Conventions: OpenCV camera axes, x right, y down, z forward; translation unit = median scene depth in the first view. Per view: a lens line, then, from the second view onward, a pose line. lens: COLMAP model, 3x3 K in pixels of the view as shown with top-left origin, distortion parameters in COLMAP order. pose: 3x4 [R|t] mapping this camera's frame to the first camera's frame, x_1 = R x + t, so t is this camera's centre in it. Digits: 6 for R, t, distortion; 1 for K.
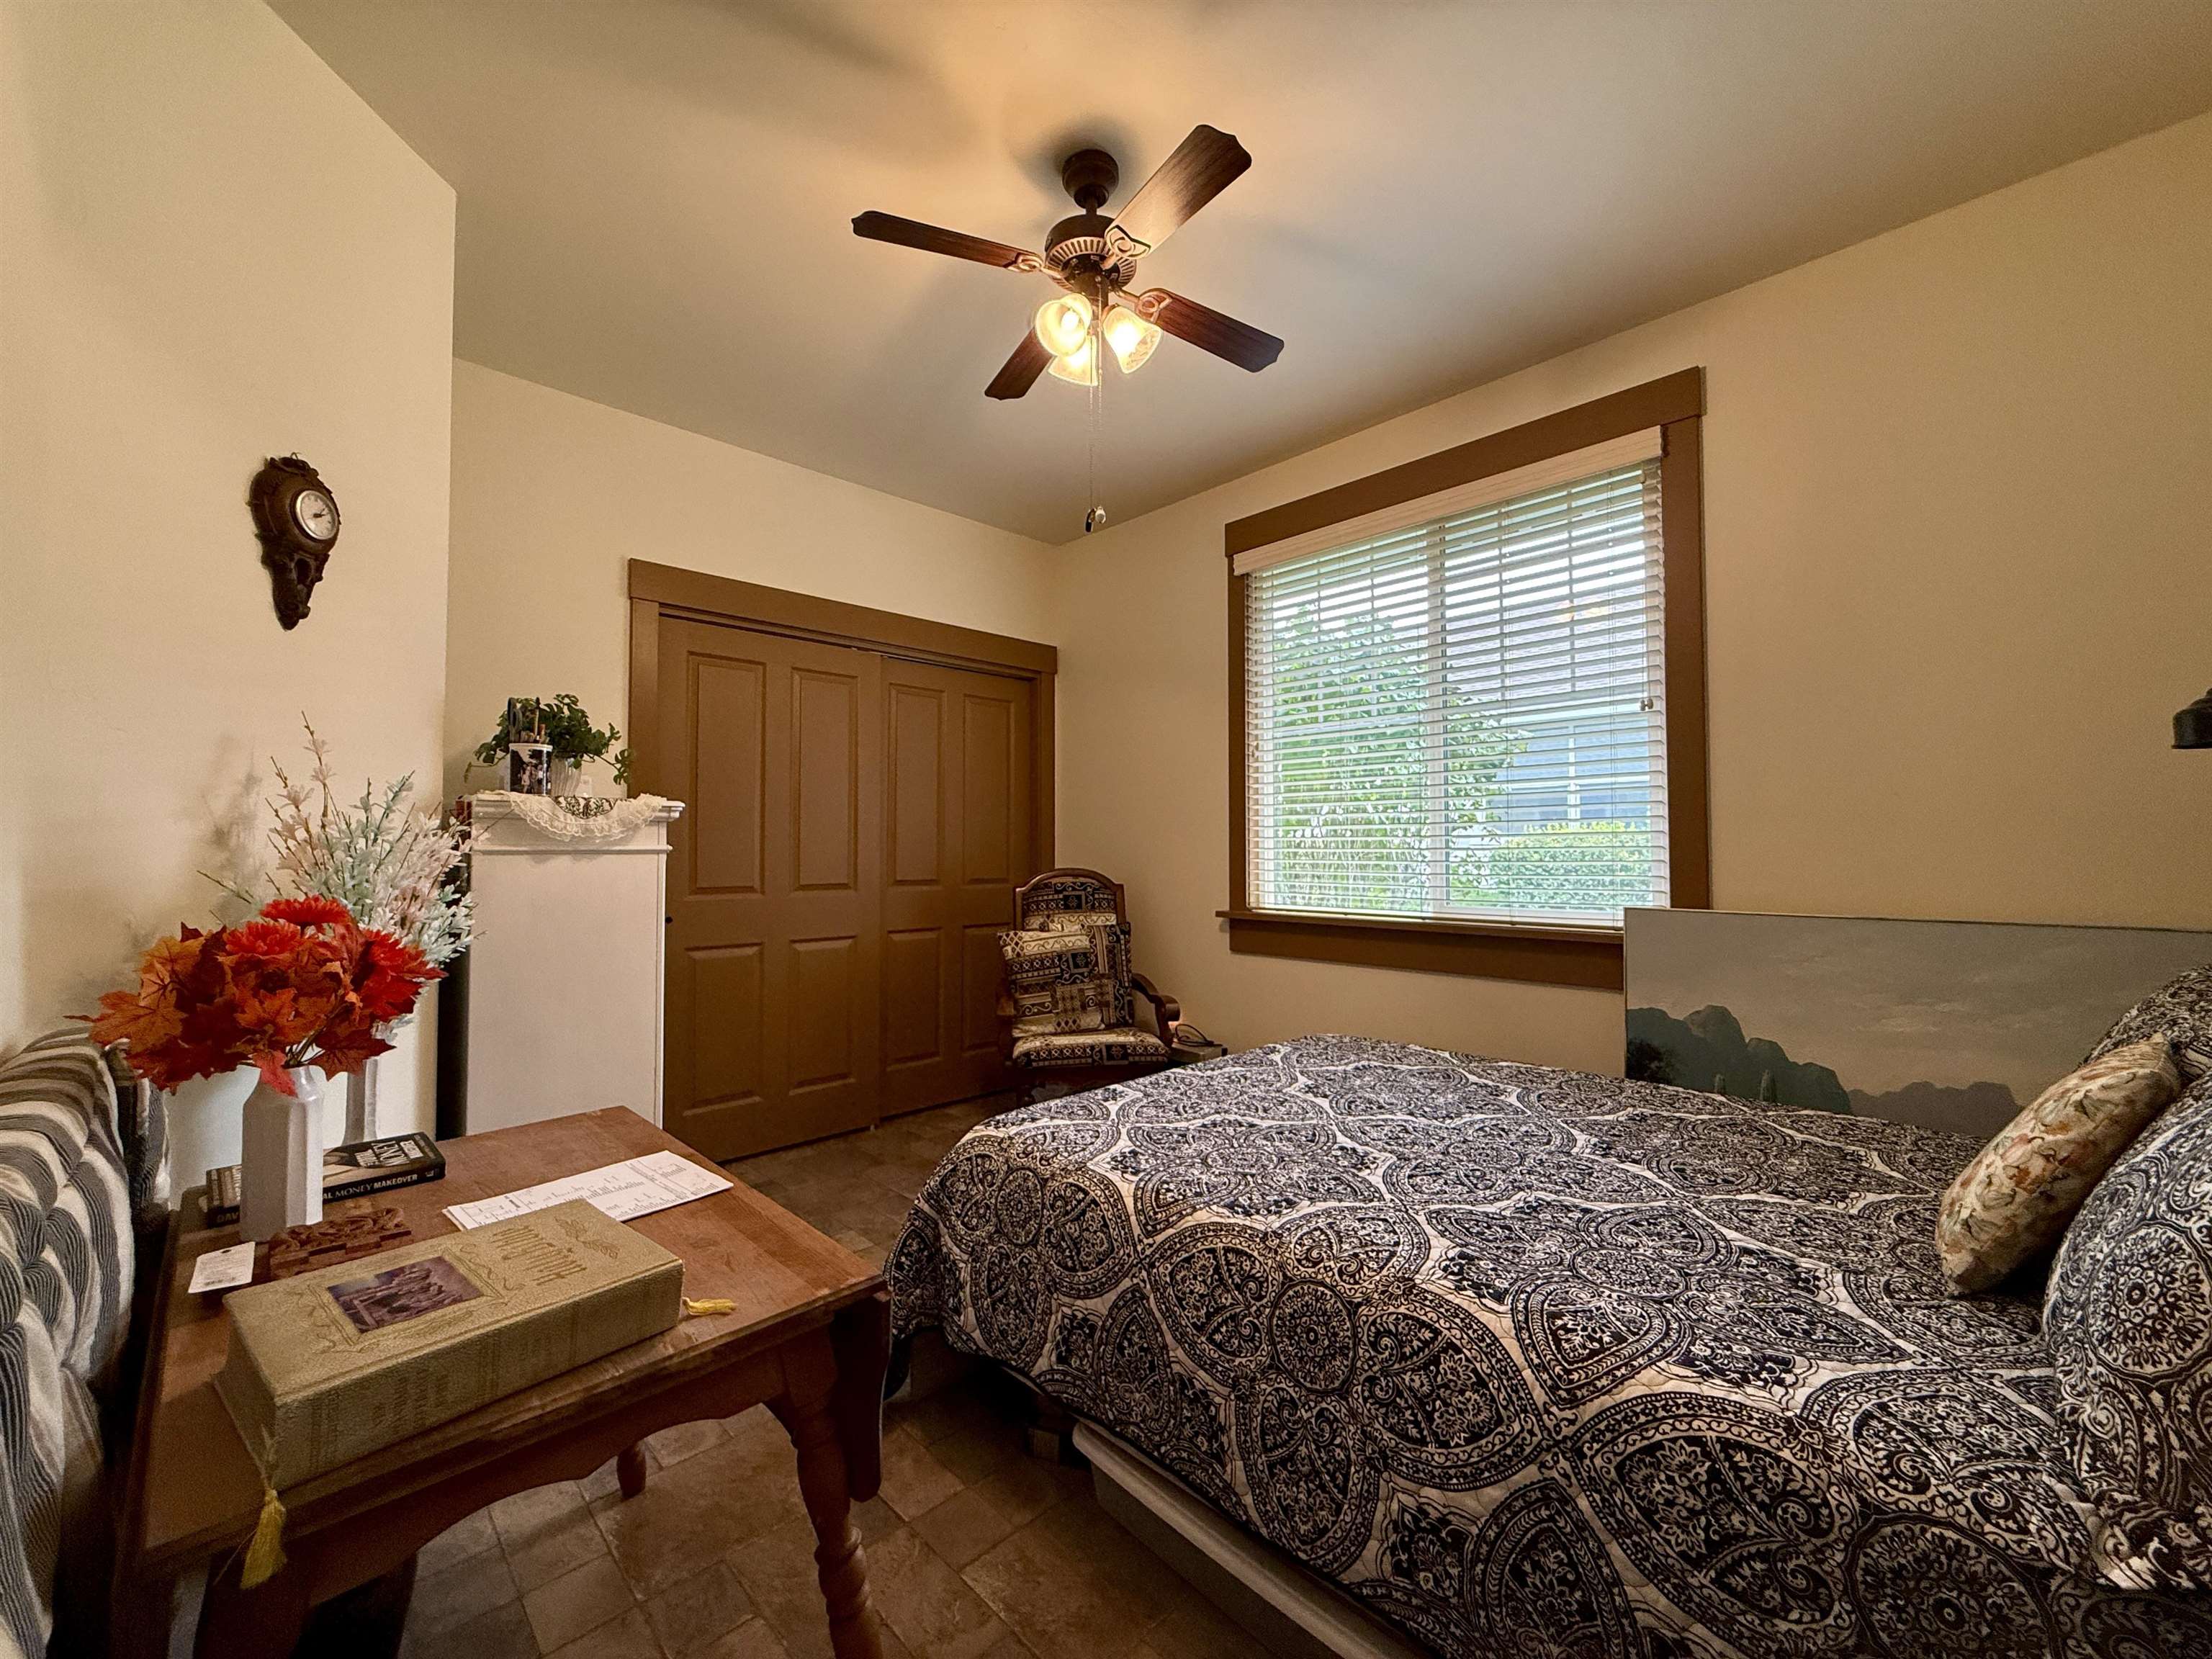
lens RADIAL K [[883.6, 0, 1106.9], [0, 883.6, 833.1], [0, 0, 1]] dist [-0.000870, 0.000704]
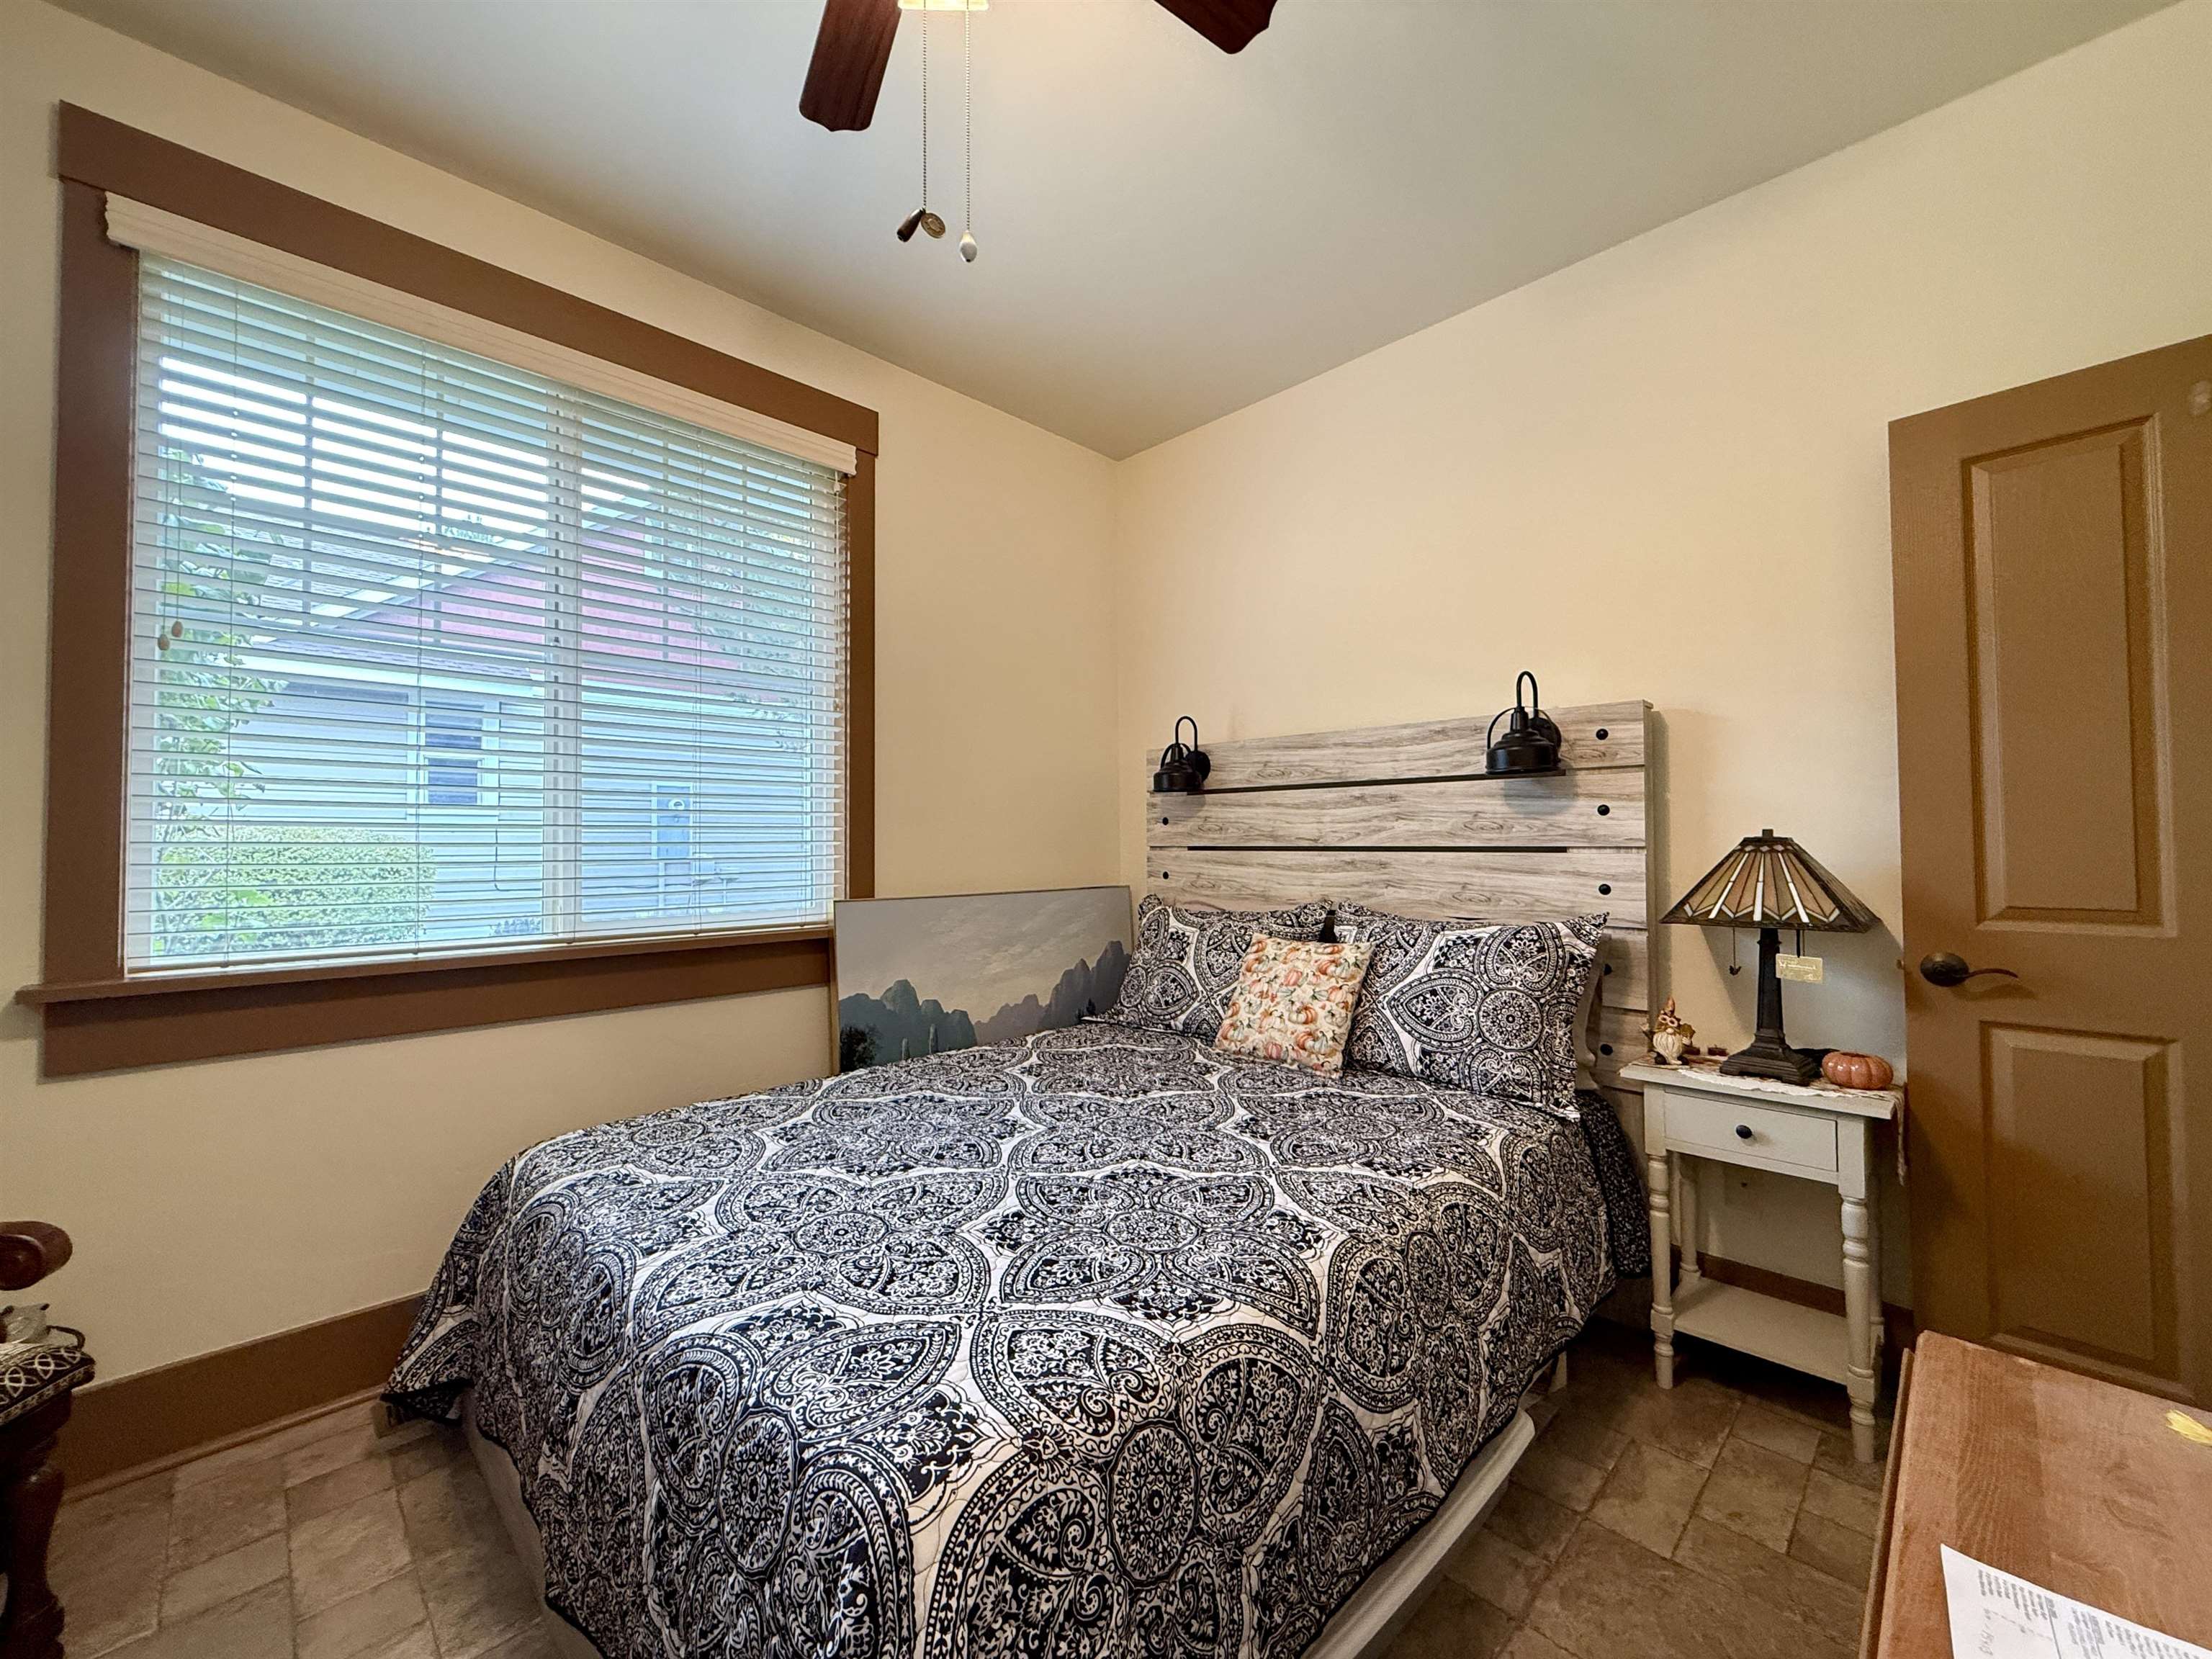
lens RADIAL K [[883.6, 0, 1106.6], [0, 883.6, 825.1], [0, 0, 1]] dist [-0.000870, 0.000704]
pose [[-0.008030, 0.023176, 0.999699, -0.513402], [-0.016444, 0.999593, -0.023306, 0.018583], [-0.999833, -0.016626, -0.007645, 0.827707]]
